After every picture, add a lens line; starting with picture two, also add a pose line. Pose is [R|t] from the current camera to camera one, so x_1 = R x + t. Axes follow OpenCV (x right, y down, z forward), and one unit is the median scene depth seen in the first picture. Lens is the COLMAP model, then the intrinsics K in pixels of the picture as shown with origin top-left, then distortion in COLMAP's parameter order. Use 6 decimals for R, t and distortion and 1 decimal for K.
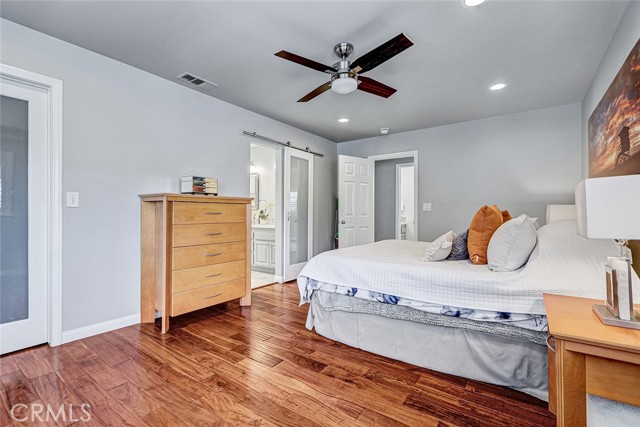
lens RADIAL K [[292.6, 0, 320.3], [0, 292.6, 211.6], [0, 0, 1]] dist [-0.000311, -0.002185]
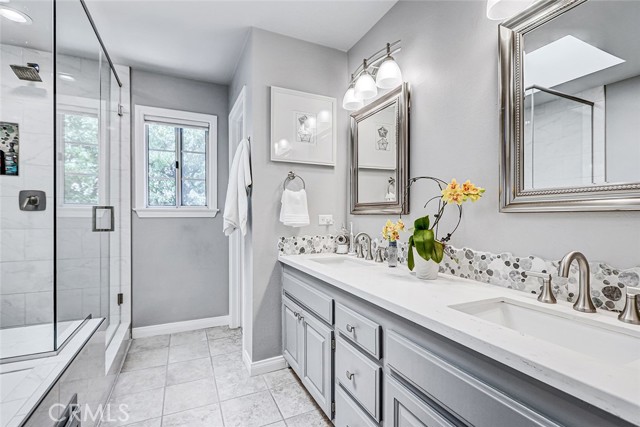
lens RADIAL K [[292.6, 0, 319.2], [0, 292.6, 215.4], [0, 0, 1]] dist [-0.000311, -0.002185]
pose [[0.872905, 0.000289, -0.487889, -0.156168], [0.001748, 0.999992, 0.003720, -0.007358], [0.487886, -0.004100, 0.872898, 0.747656]]
